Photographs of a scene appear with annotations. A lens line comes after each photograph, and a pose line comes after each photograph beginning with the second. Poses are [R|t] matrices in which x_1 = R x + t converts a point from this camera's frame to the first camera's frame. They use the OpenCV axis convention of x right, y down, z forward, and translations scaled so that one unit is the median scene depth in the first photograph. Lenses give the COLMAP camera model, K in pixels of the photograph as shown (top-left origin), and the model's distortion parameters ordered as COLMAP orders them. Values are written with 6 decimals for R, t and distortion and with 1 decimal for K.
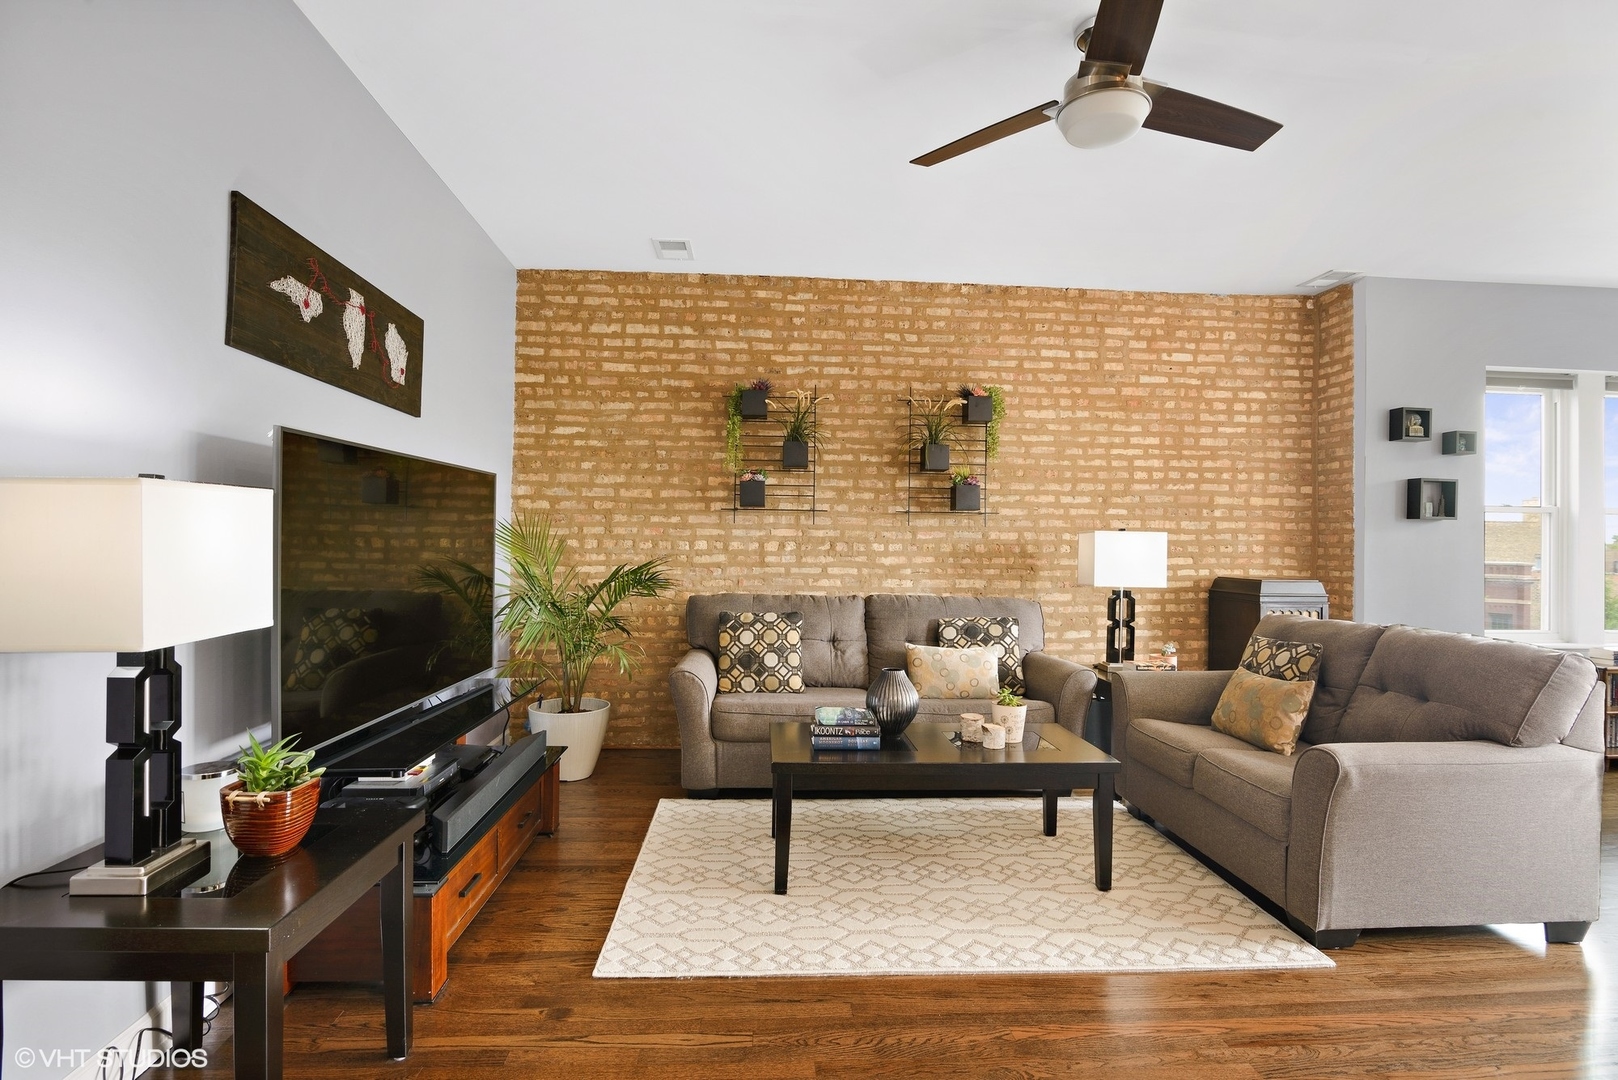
lens RADIAL K [[798.9, 0, 819.9], [0, 798.9, 539.9], [0, 0, 1]] dist [-0.016883, -0.000702]
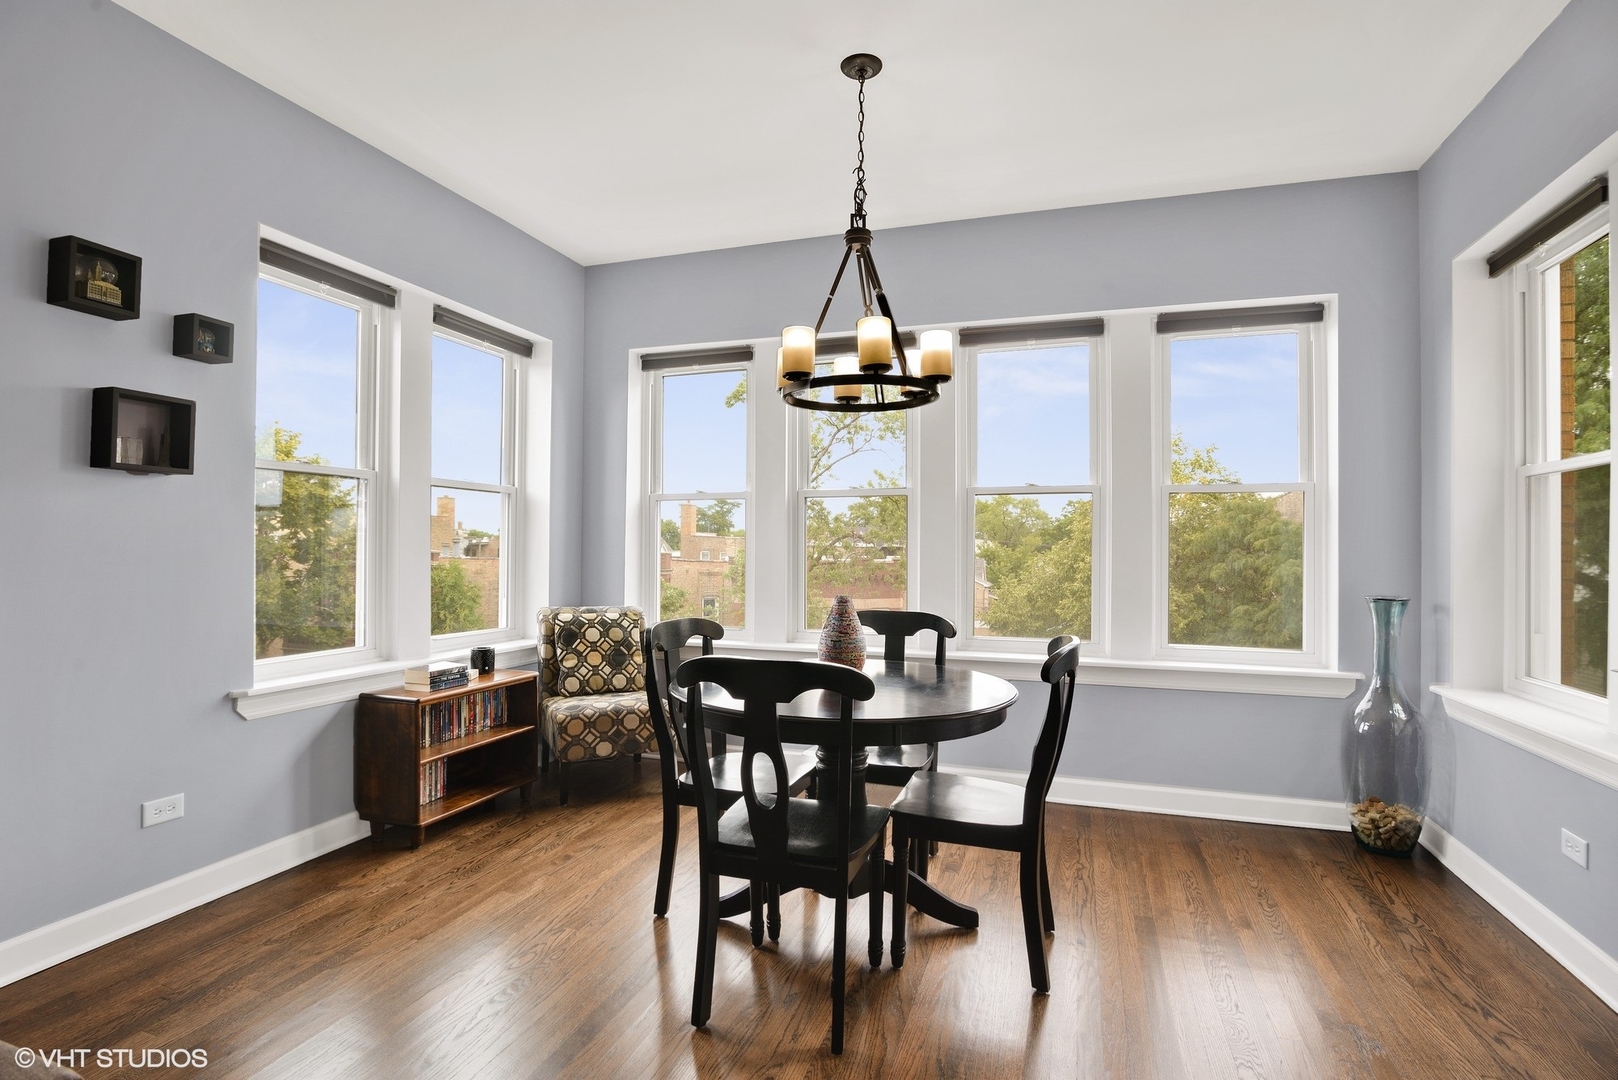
lens RADIAL K [[798.9, 0, 817.1], [0, 798.9, 547.9], [0, 0, 1]] dist [-0.016883, -0.000702]
pose [[0.380458, -0.010522, 0.924738, 0.431745], [-0.011504, 0.999804, 0.016109, 0.011442], [-0.924727, -0.016767, 0.380263, 0.362107]]
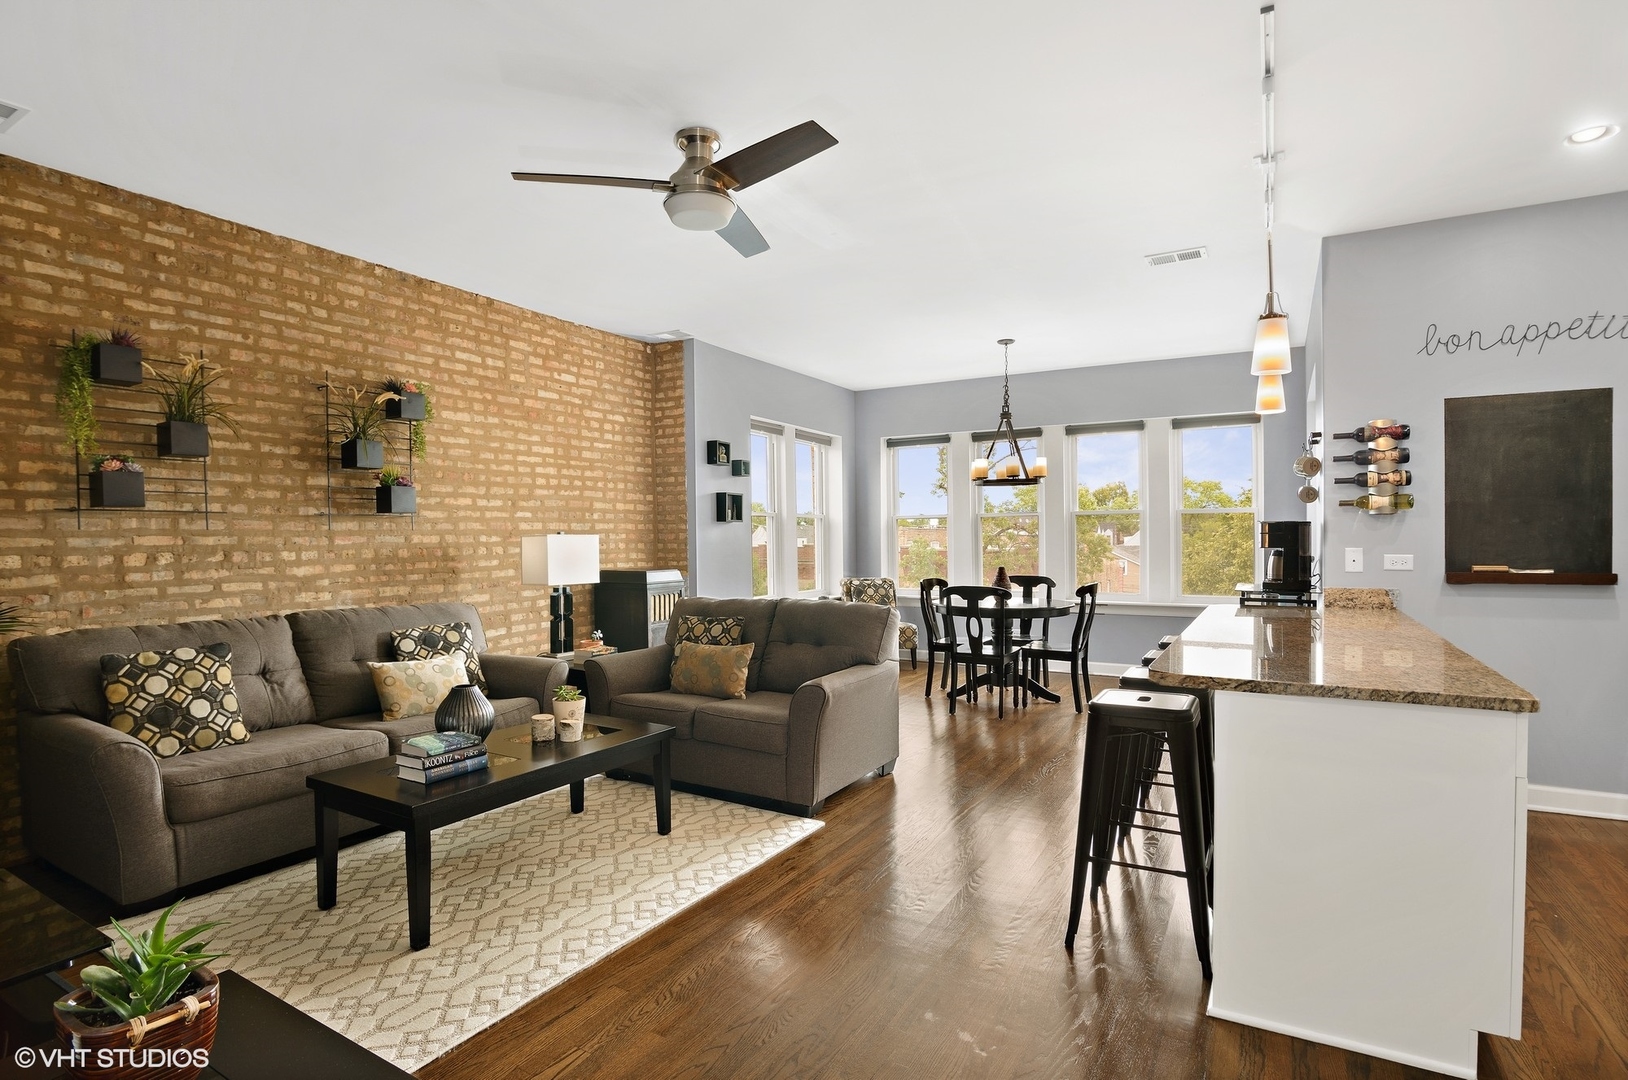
lens RADIAL K [[803.8, 0, 803.1], [0, 803.8, 543.3], [0, 0, 1]] dist [-0.016883, -0.000702]
pose [[0.571391, -0.023875, 0.820331, -0.304968], [0.008805, 0.999698, 0.022962, -0.018471], [-0.820631, -0.005897, 0.571429, 0.074674]]
